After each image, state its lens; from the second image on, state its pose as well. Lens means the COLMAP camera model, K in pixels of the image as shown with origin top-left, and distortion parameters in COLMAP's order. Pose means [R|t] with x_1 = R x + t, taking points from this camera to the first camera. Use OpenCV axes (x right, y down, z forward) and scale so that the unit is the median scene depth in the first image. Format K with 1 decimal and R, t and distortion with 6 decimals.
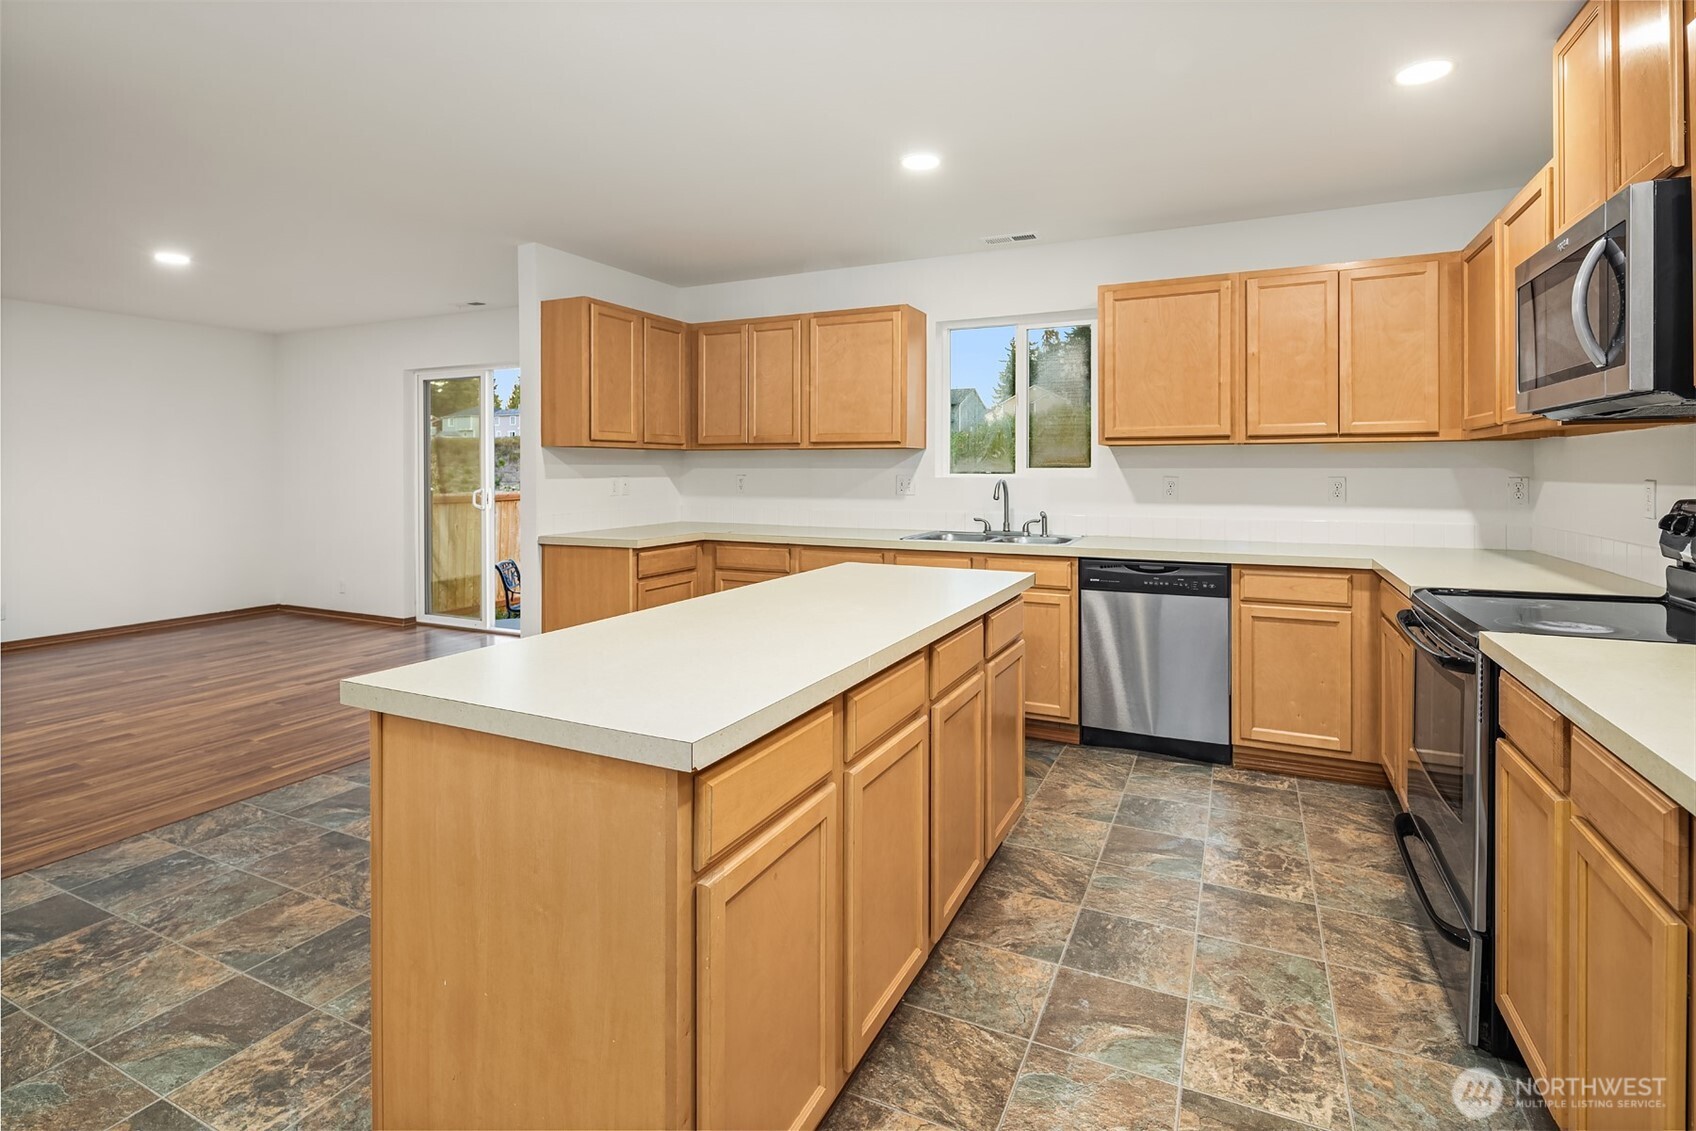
lens RADIAL K [[813.3, 0, 834.8], [0, 813.3, 467.6], [0, 0, 1]] dist [0.000320, -0.001598]
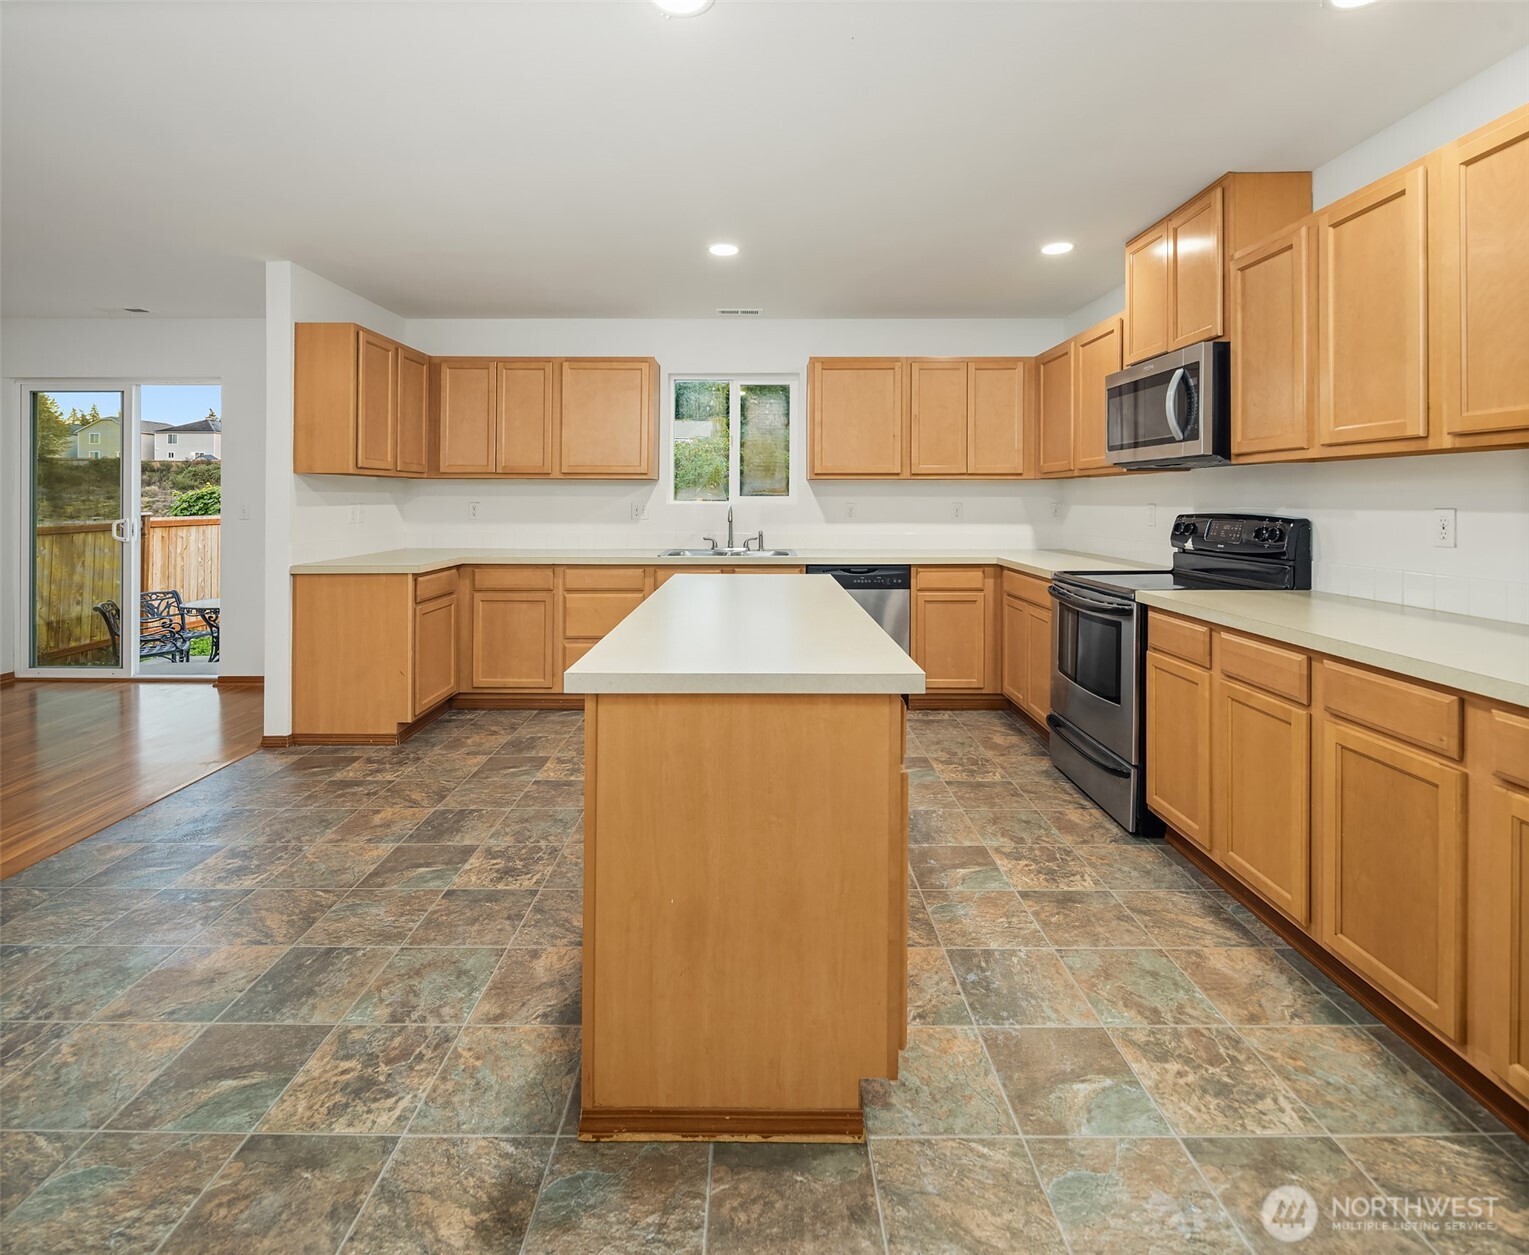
lens RADIAL K [[740.6, 0, 745.0], [0, 740.6, 495.0], [0, 0, 1]] dist [0.002025, -0.002063]
pose [[0.902508, 0.003279, 0.430660, -0.303806], [-0.002154, 0.999993, -0.003100, 0.002257], [-0.430667, 0.001870, 0.902509, -0.030615]]
